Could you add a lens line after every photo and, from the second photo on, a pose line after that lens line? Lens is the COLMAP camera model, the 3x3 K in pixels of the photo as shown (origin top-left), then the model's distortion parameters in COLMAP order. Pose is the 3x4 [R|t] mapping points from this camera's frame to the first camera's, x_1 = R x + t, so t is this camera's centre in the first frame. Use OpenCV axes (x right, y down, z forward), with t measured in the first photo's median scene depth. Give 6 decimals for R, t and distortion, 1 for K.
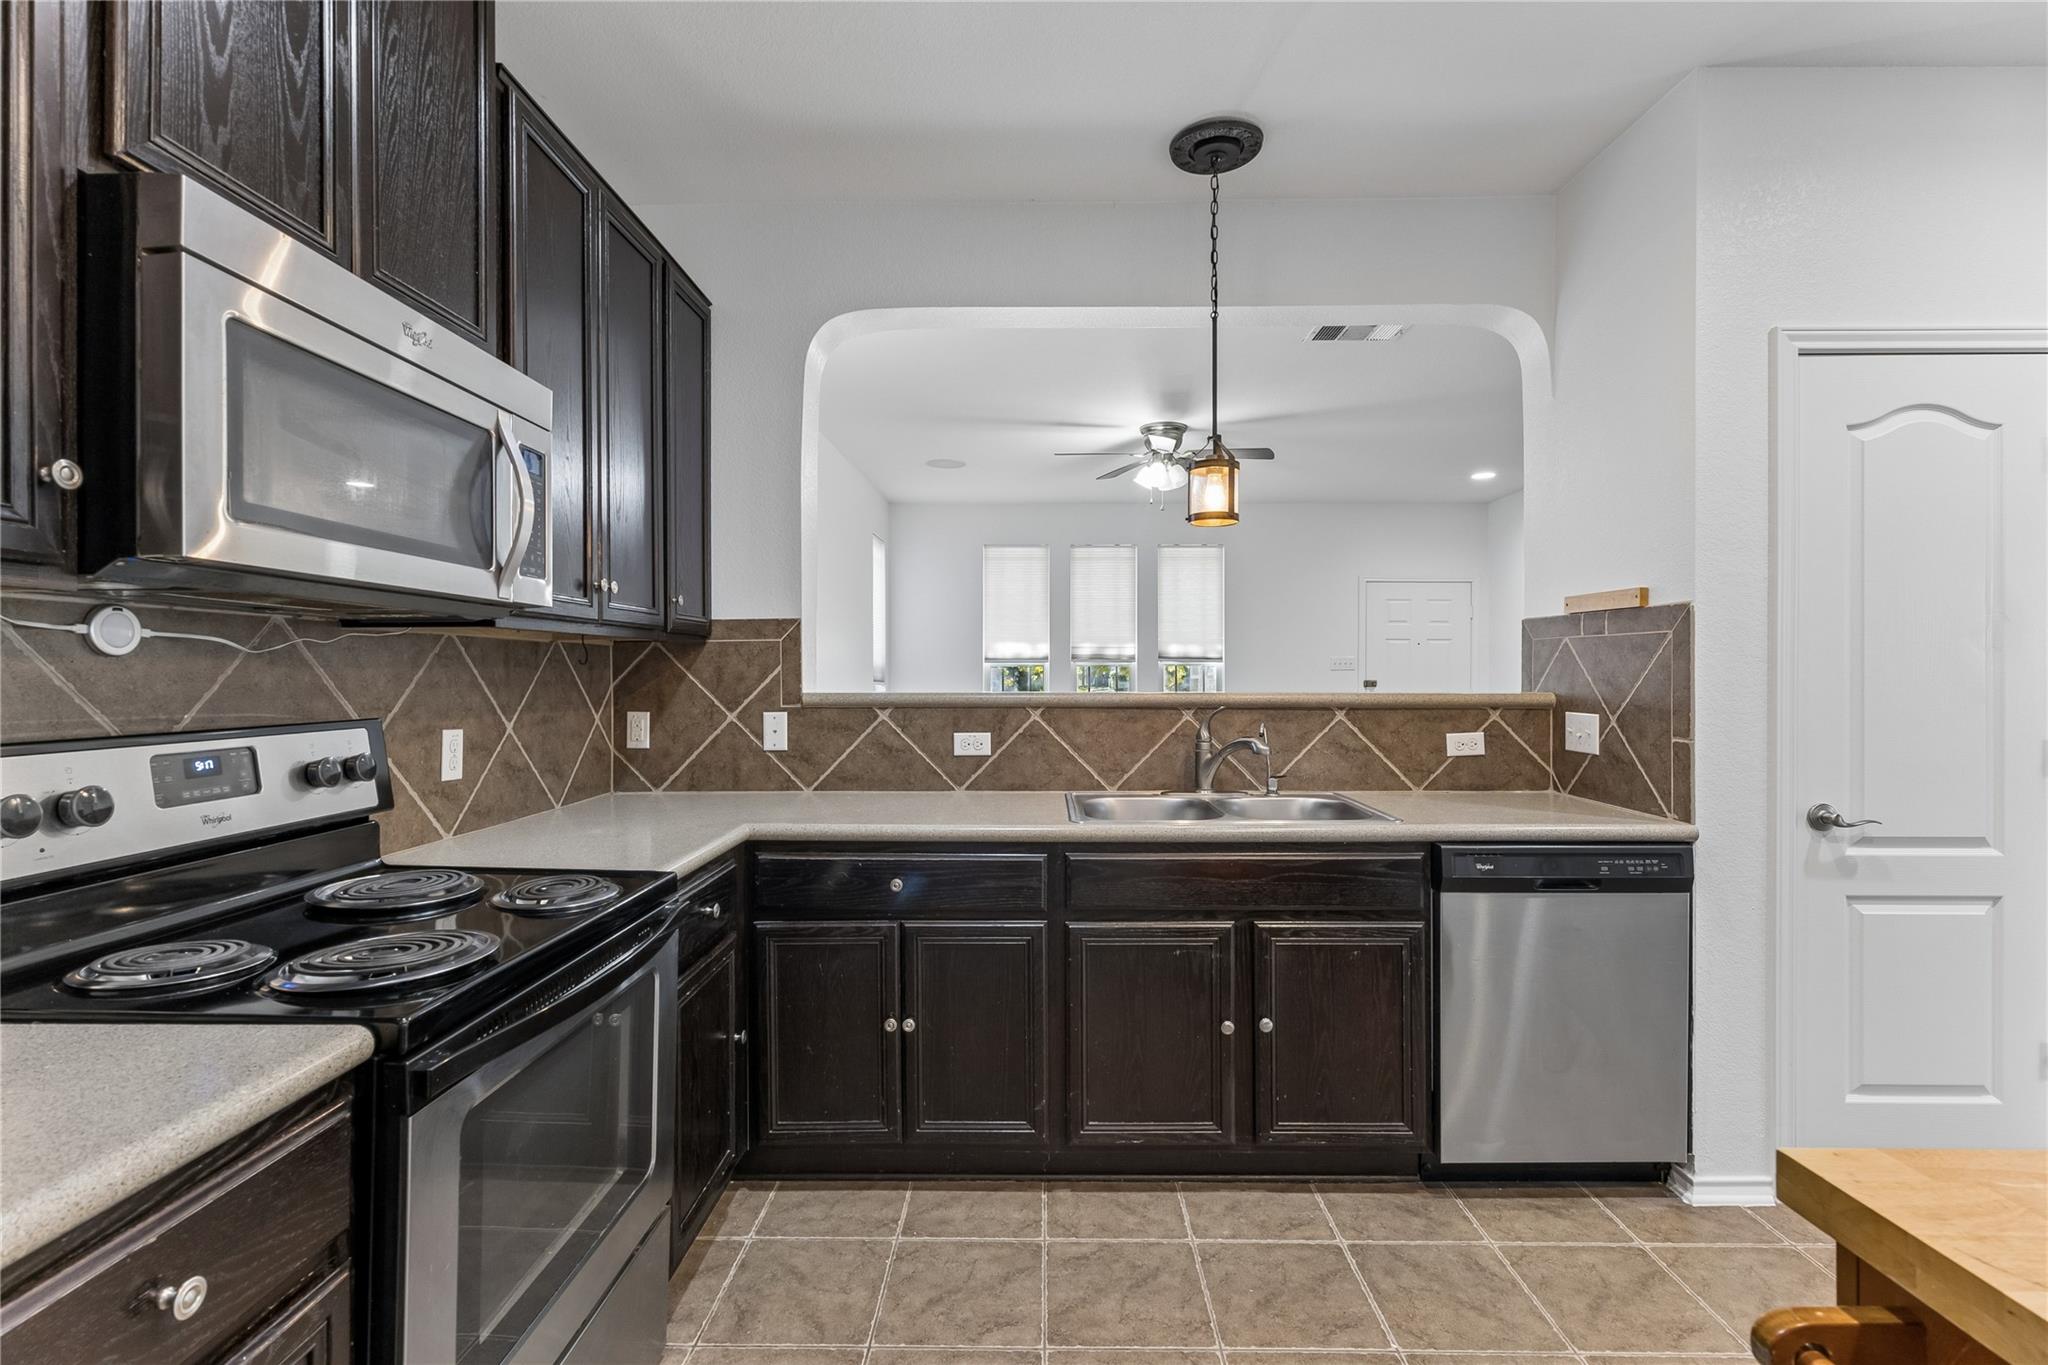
lens RADIAL K [[928.2, 0, 1028.9], [0, 928.2, 674.8], [0, 0, 1]] dist [0.001005, 0.000202]
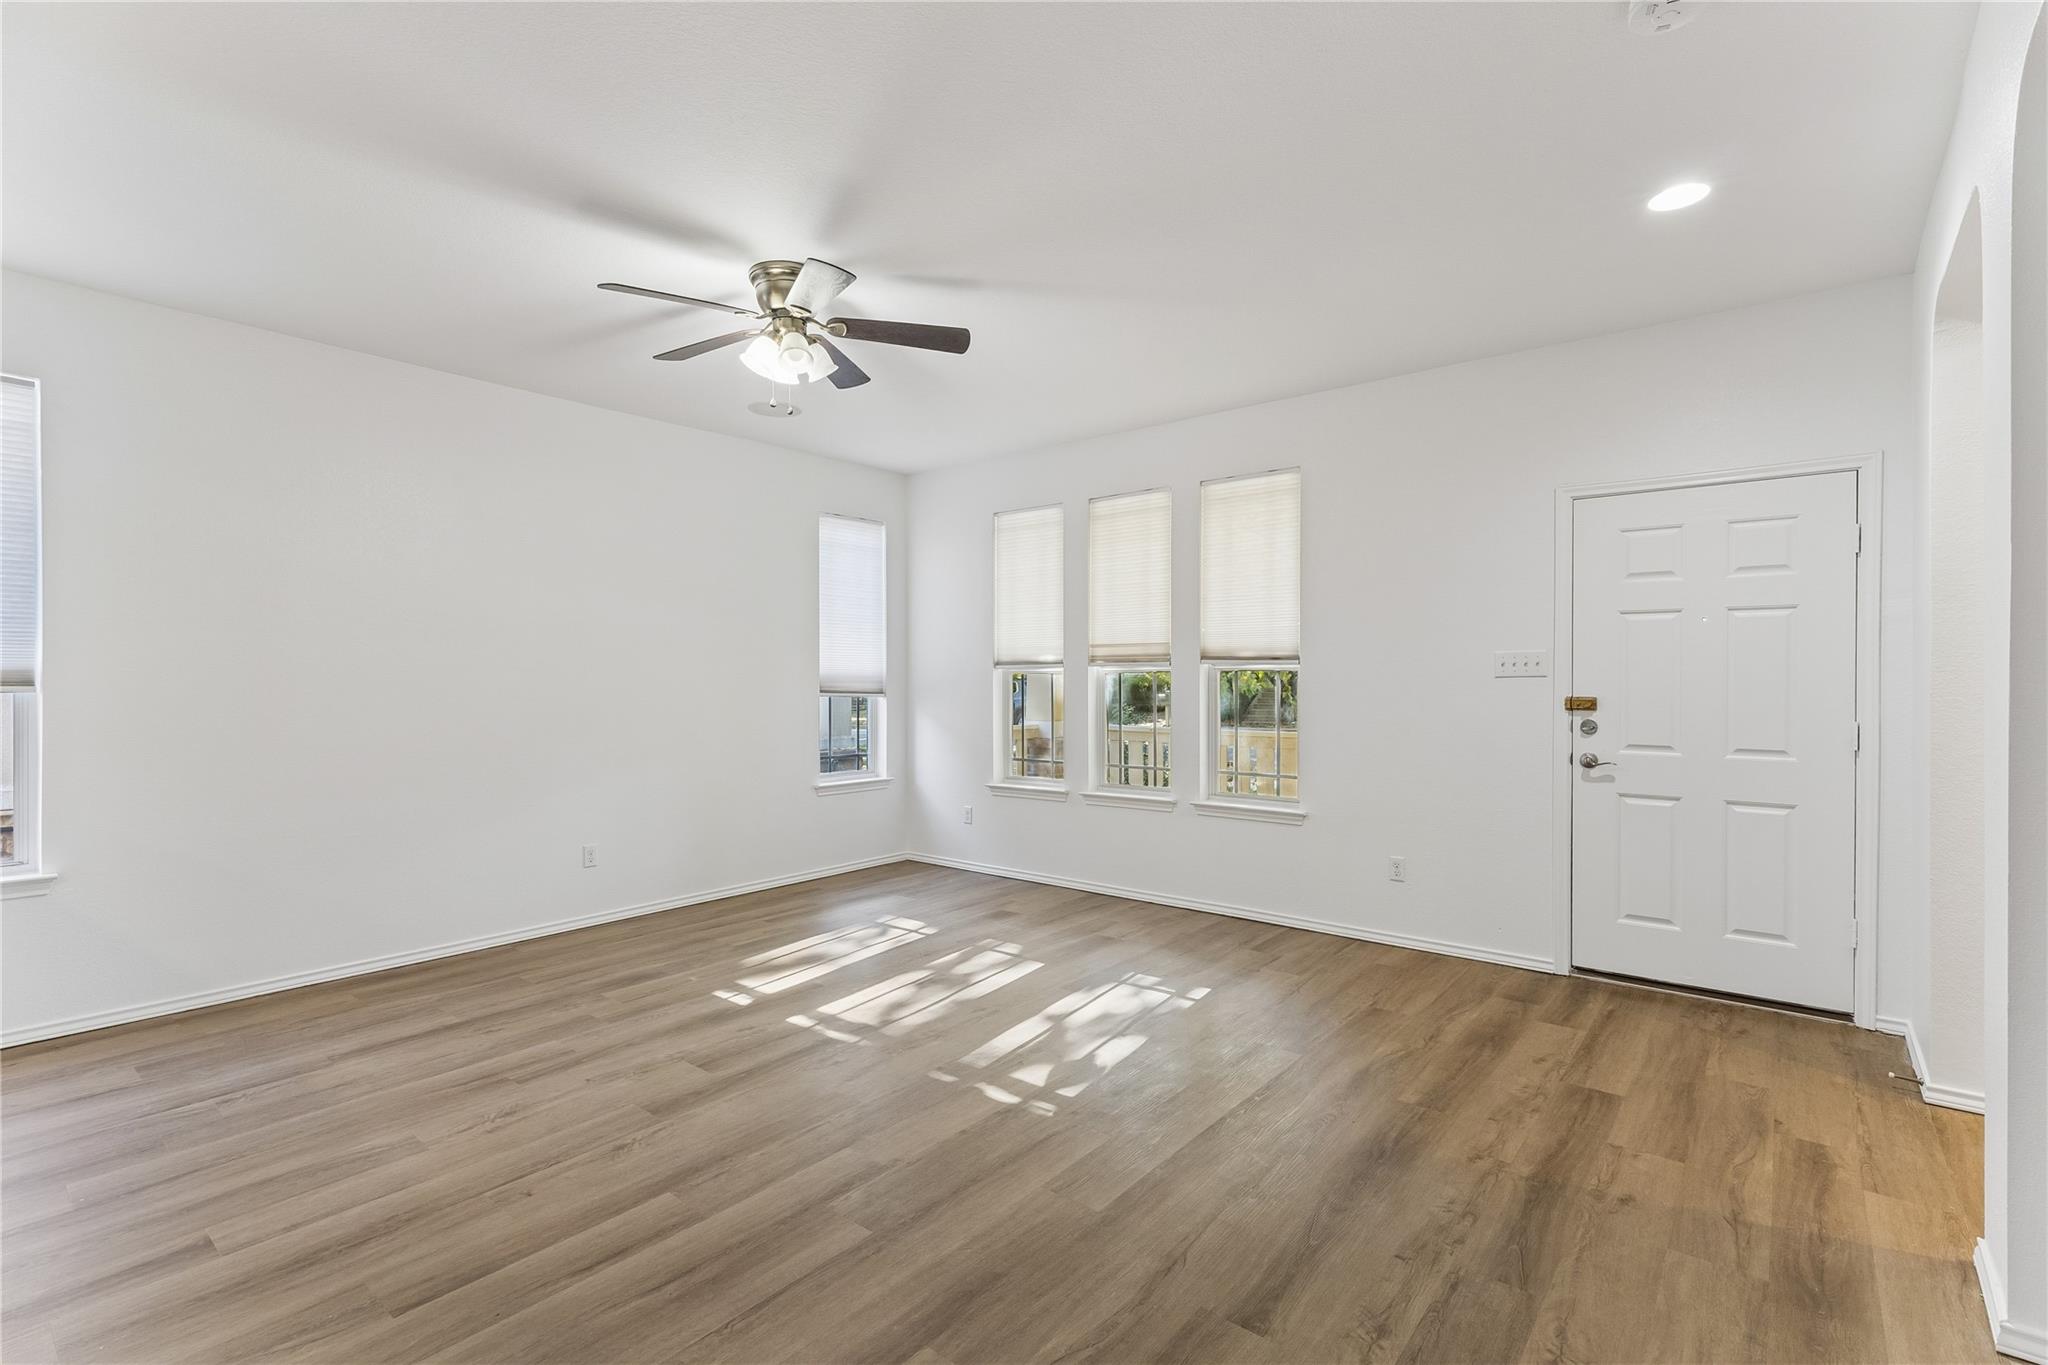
lens RADIAL K [[928.2, 0, 1028.9], [0, 928.2, 674.8], [0, 0, 1]] dist [0.001005, 0.000202]
pose [[0.783971, -0.004673, -0.620780, 1.477238], [-0.001020, 0.999961, -0.008816, -0.004152], [0.620796, 0.007544, 0.783935, 1.423117]]
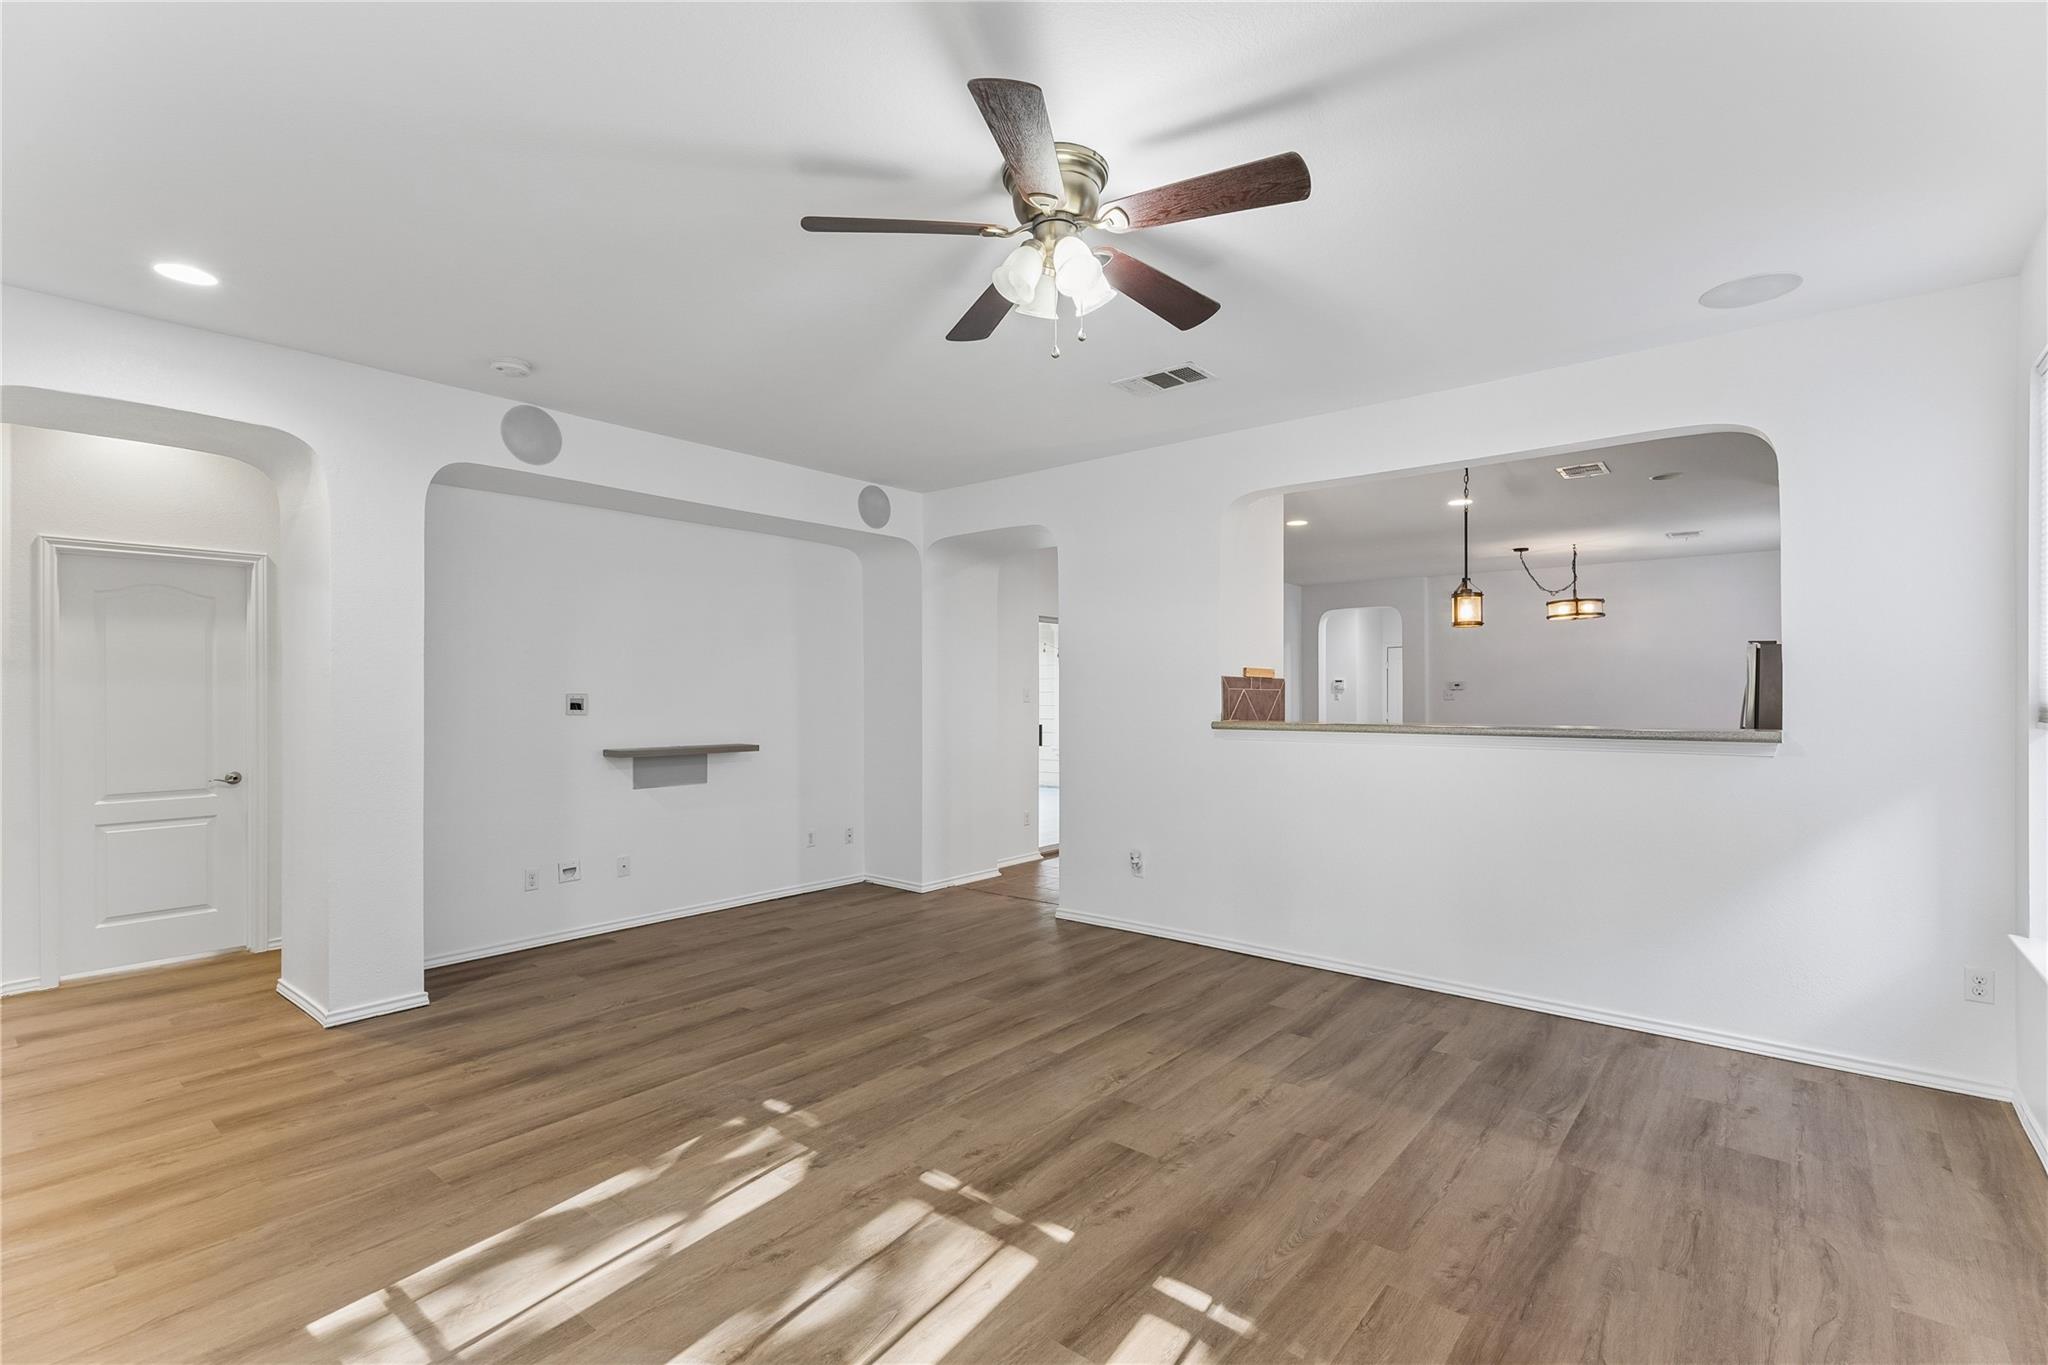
lens RADIAL K [[927.4, 0, 1025.3], [0, 927.4, 692.4], [0, 0, 1]] dist [0.001640, 0.000215]
pose [[-0.778777, 0.004336, 0.627285, -0.275164], [0.003952, 0.999990, -0.002006, -0.038042], [-0.627288, 0.000916, -0.778787, 3.101352]]
